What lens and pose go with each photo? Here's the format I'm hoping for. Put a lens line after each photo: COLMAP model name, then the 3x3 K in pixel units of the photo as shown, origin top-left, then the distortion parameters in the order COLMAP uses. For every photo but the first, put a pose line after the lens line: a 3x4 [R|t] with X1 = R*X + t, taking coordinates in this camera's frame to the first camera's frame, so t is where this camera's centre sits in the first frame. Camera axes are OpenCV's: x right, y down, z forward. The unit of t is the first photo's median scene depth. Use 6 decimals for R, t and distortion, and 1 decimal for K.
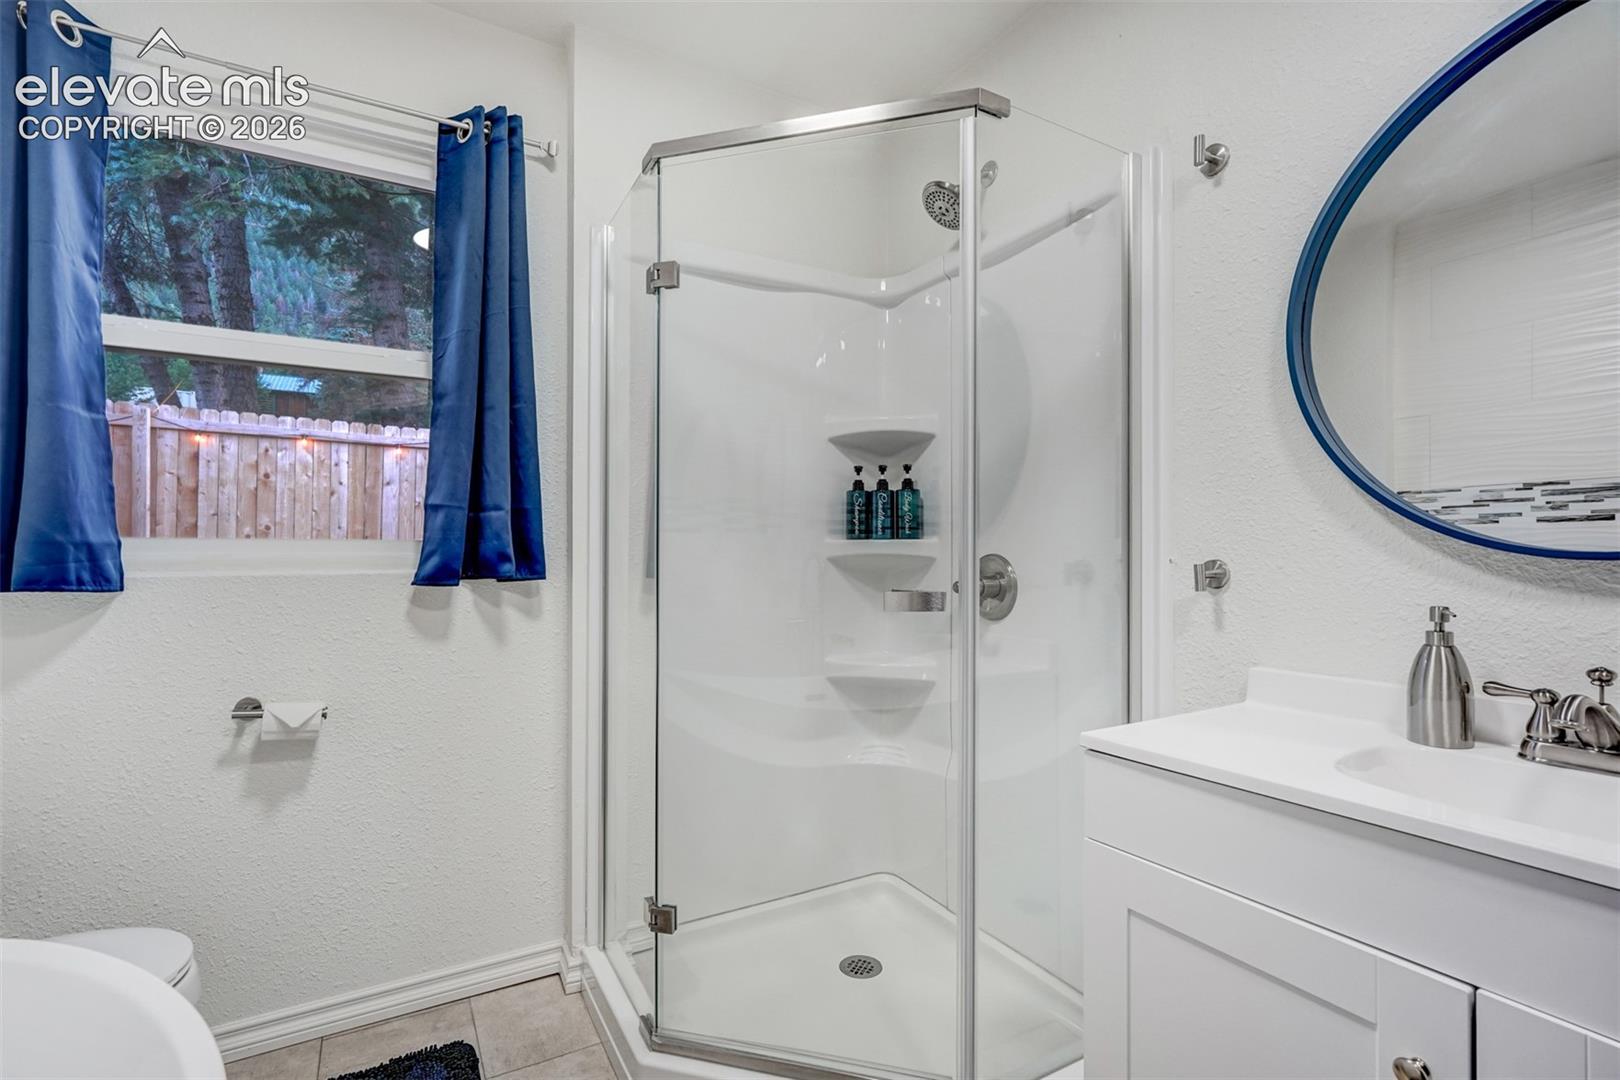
lens RADIAL K [[747.9, 0, 804.5], [0, 747.9, 552.7], [0, 0, 1]] dist [-0.007893, 0.003200]
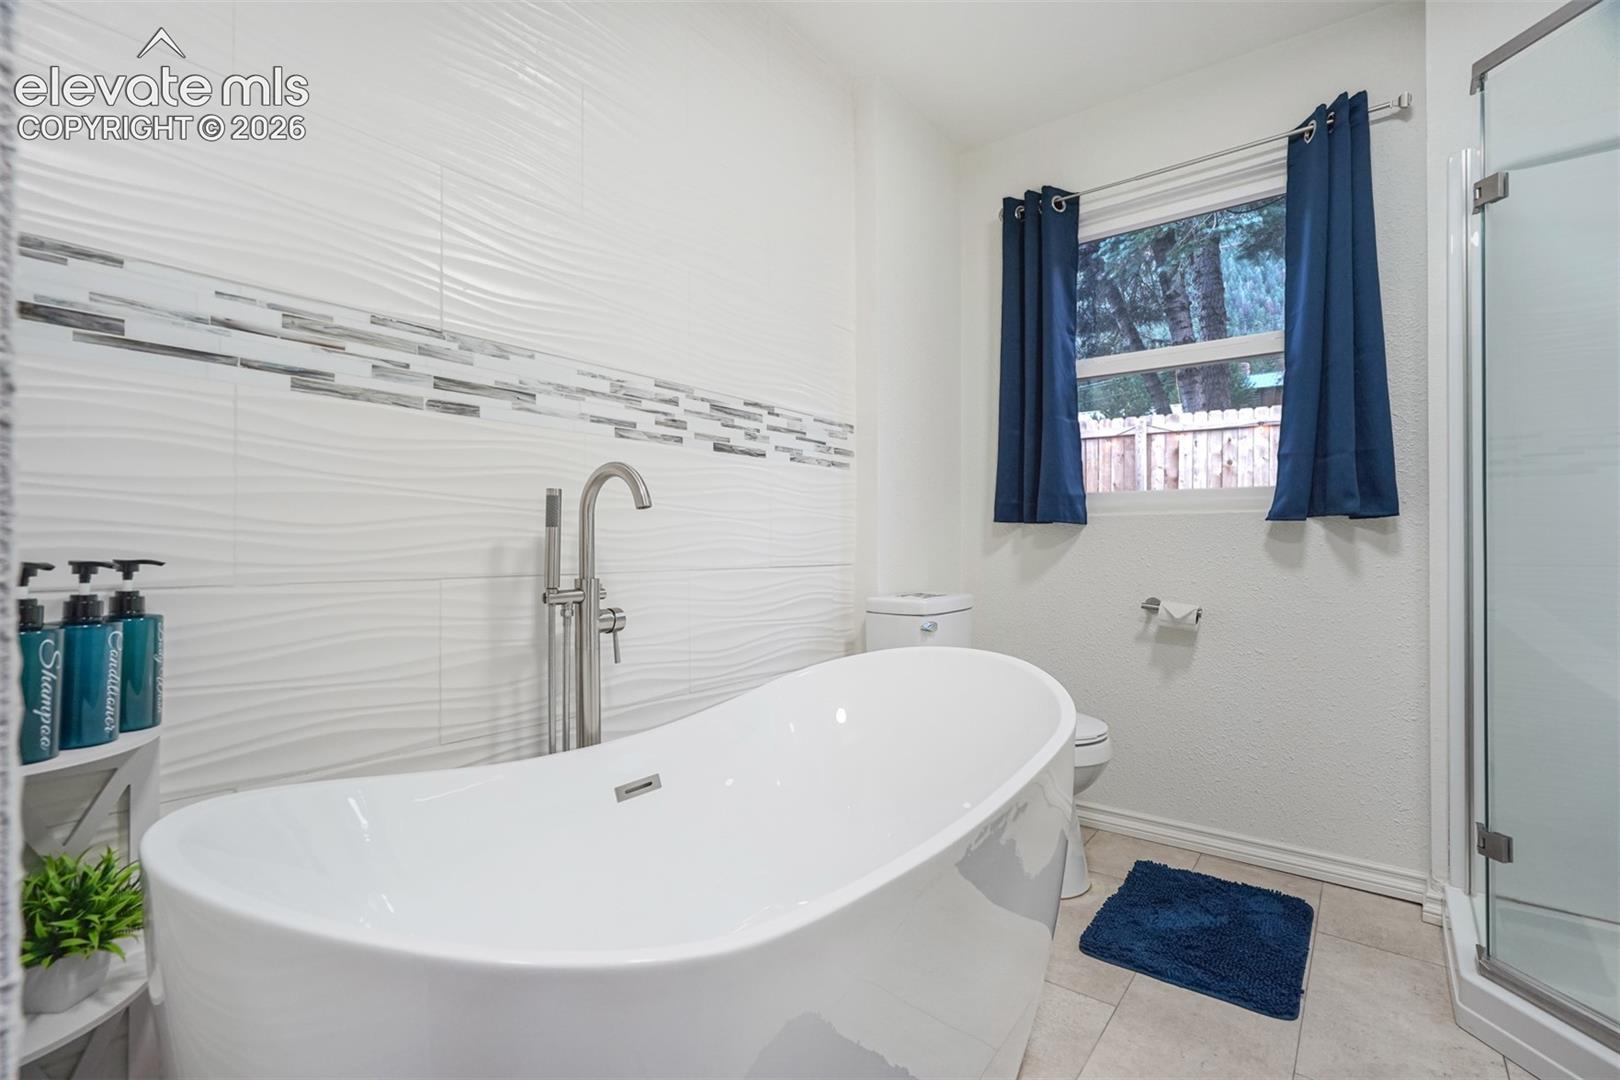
lens RADIAL K [[743.9, 0, 811.6], [0, 743.9, 543.3], [0, 0, 1]] dist [0.003153, 0.000482]
pose [[0.389570, -0.002521, -0.920993, 0.292275], [0.002180, 0.999996, -0.001816, 0.074456], [0.920994, -0.001300, 0.389574, -0.164874]]
